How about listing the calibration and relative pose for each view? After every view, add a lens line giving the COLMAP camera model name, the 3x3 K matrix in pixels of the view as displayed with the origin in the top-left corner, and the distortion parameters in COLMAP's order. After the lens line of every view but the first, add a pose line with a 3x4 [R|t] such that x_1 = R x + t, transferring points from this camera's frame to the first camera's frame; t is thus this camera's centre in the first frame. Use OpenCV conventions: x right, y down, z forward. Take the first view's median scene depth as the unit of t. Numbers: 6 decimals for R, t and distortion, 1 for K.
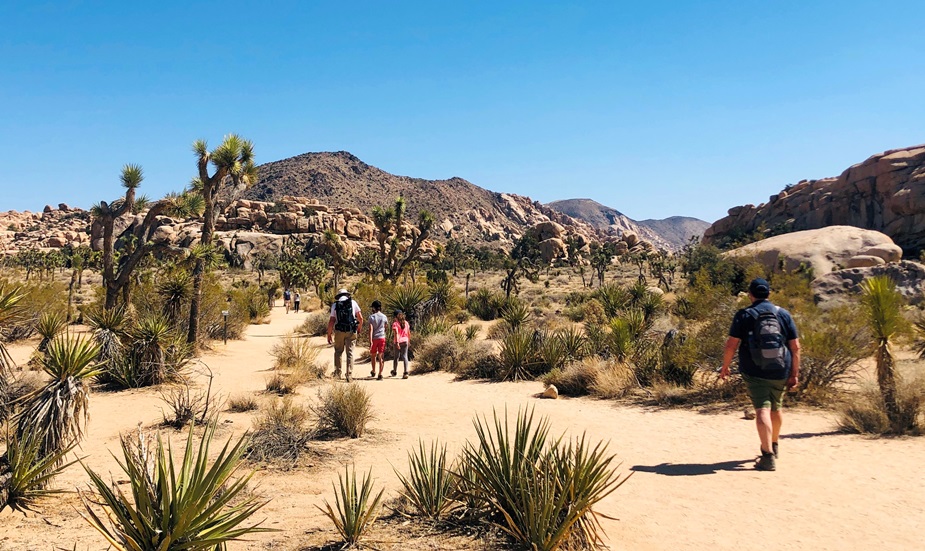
lens RADIAL K [[974.3, 0, 461.0], [0, 974.3, 276.4], [0, 0, 1]] dist [-0.014106, 0.000000]
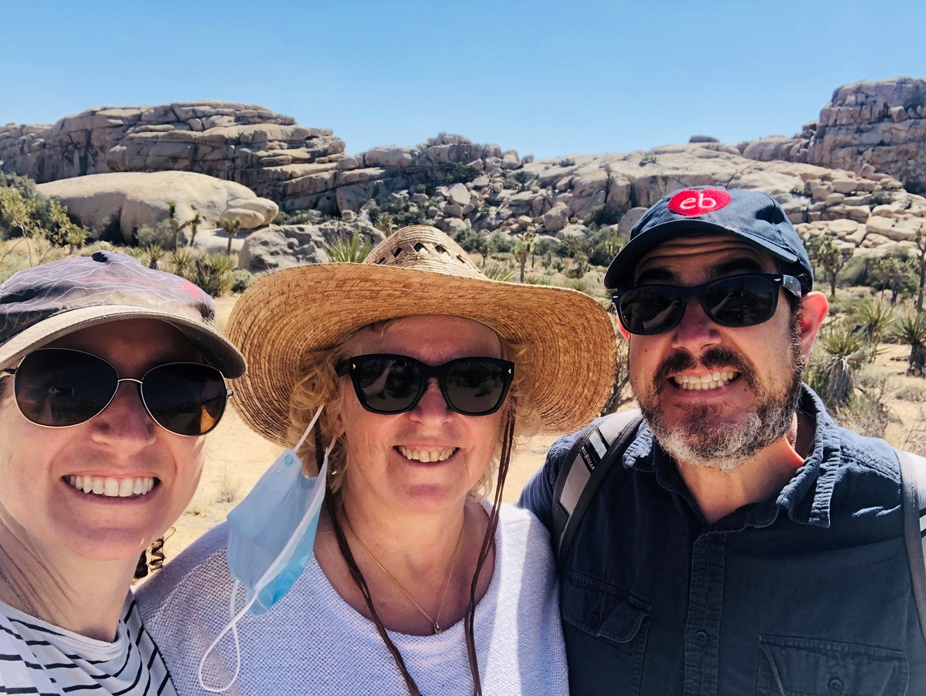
lens RADIAL K [[854.7, 0, 463.3], [0, 854.7, 346.5], [0, 0, 1]] dist [-0.068902, 0.000000]
pose [[0.637163, -0.028240, 0.770211, -0.014869], [-0.080702, 0.991391, 0.103111, 0.001745], [-0.766492, -0.127856, 0.629399, 0.103185]]
